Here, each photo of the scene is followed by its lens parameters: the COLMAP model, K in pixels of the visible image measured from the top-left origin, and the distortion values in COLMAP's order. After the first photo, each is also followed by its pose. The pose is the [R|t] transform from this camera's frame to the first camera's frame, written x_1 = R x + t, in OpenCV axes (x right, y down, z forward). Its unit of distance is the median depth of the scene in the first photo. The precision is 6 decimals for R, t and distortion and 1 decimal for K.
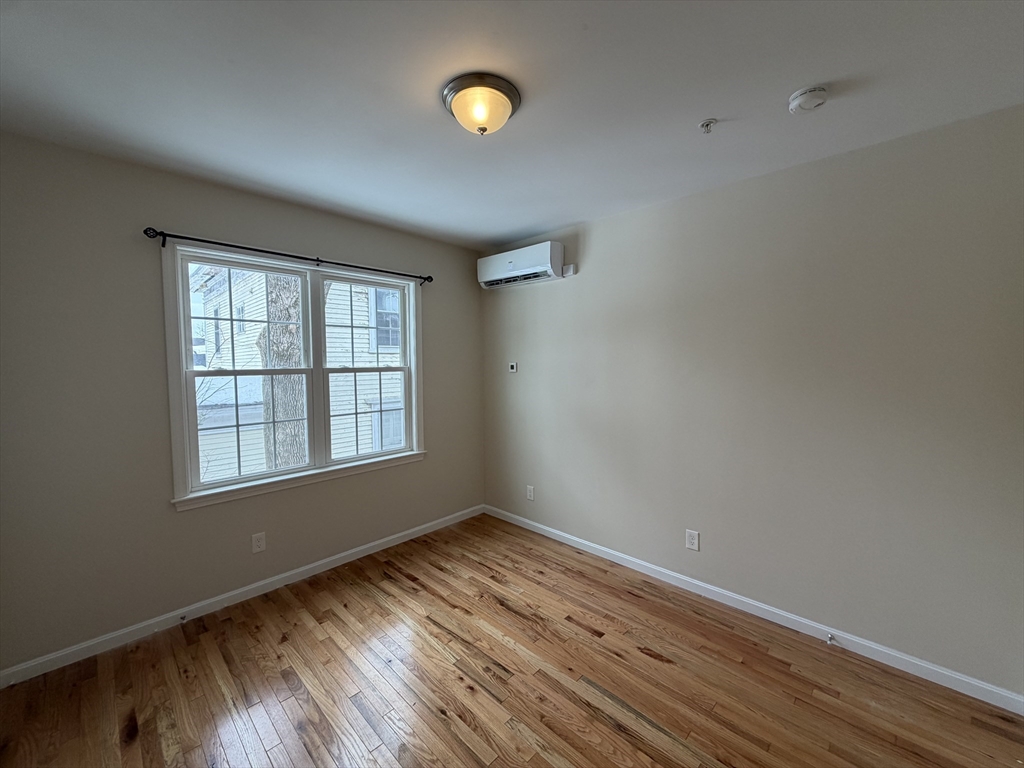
lens RADIAL K [[410.7, 0, 512.0], [0, 410.7, 384.0], [0, 0, 1]] dist [0.000703, 0.000141]
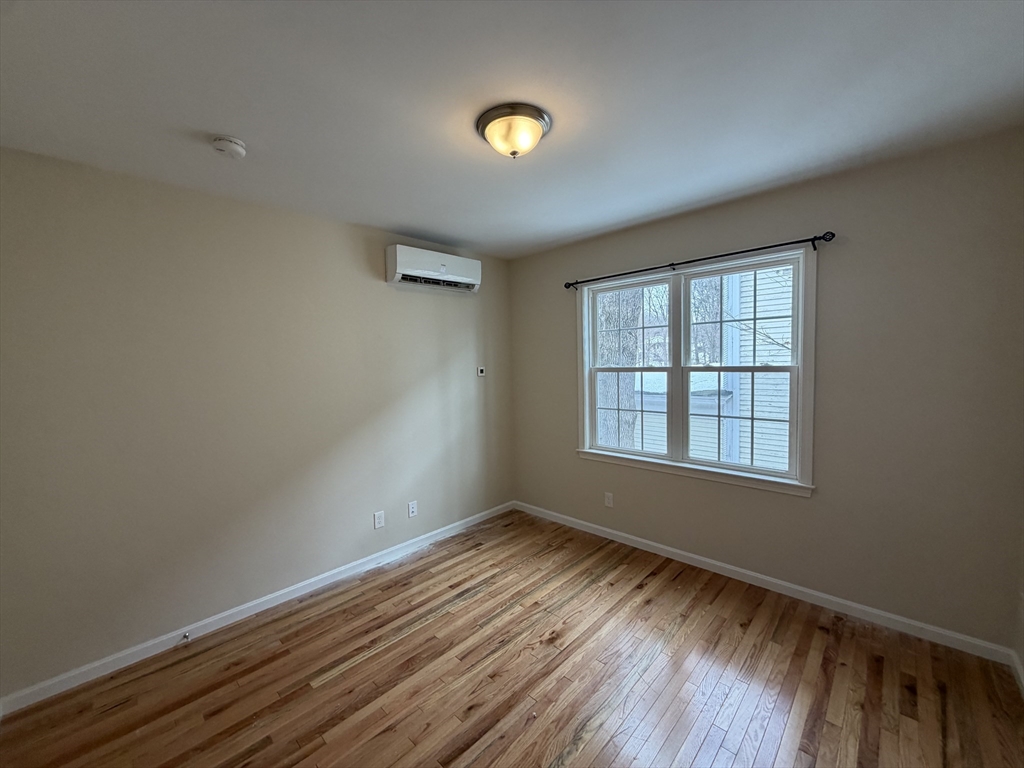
lens RADIAL K [[406.8, 0, 507.0], [0, 406.8, 383.9], [0, 0, 1]] dist [0.000428, -0.000158]
pose [[-0.009965, 0.057727, -0.998283, 0.633134], [-0.036670, 0.997640, 0.058056, -0.043894], [0.999278, 0.037185, -0.007825, 0.630850]]
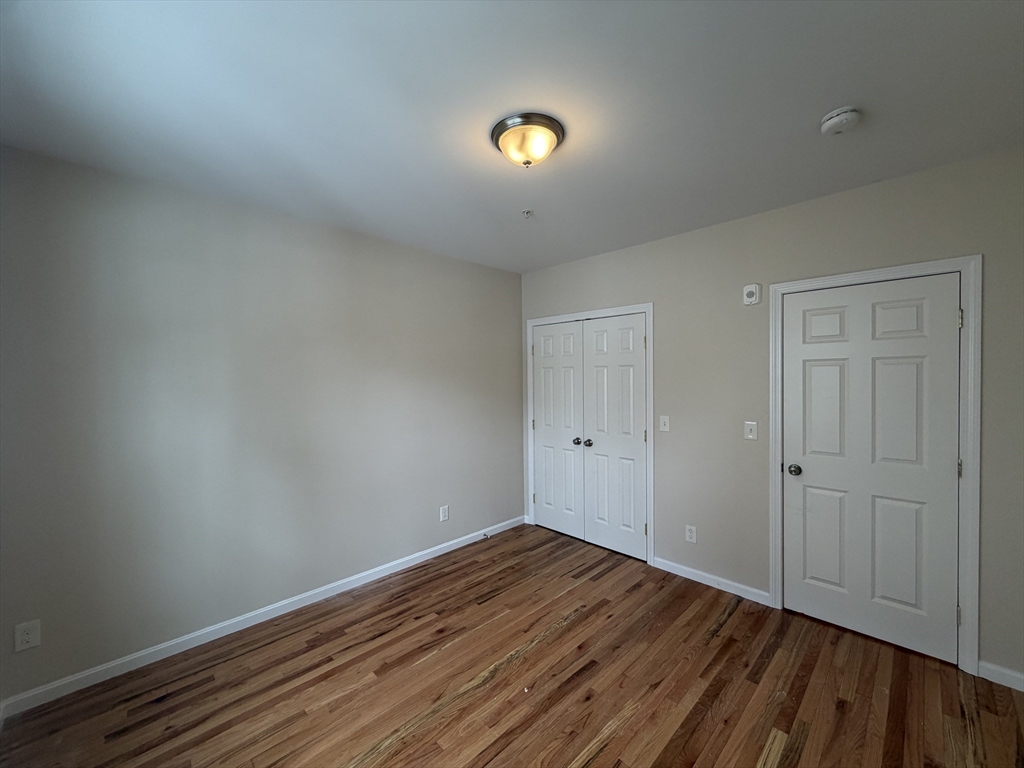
lens RADIAL K [[412.0, 0, 510.4], [0, 412.0, 381.1], [0, 0, 1]] dist [-0.001708, -0.000229]
pose [[0.027702, -0.012336, 0.999540, -0.728008], [0.062277, 0.998003, 0.010591, -0.040447], [-0.997674, 0.061955, 0.028415, 0.662845]]
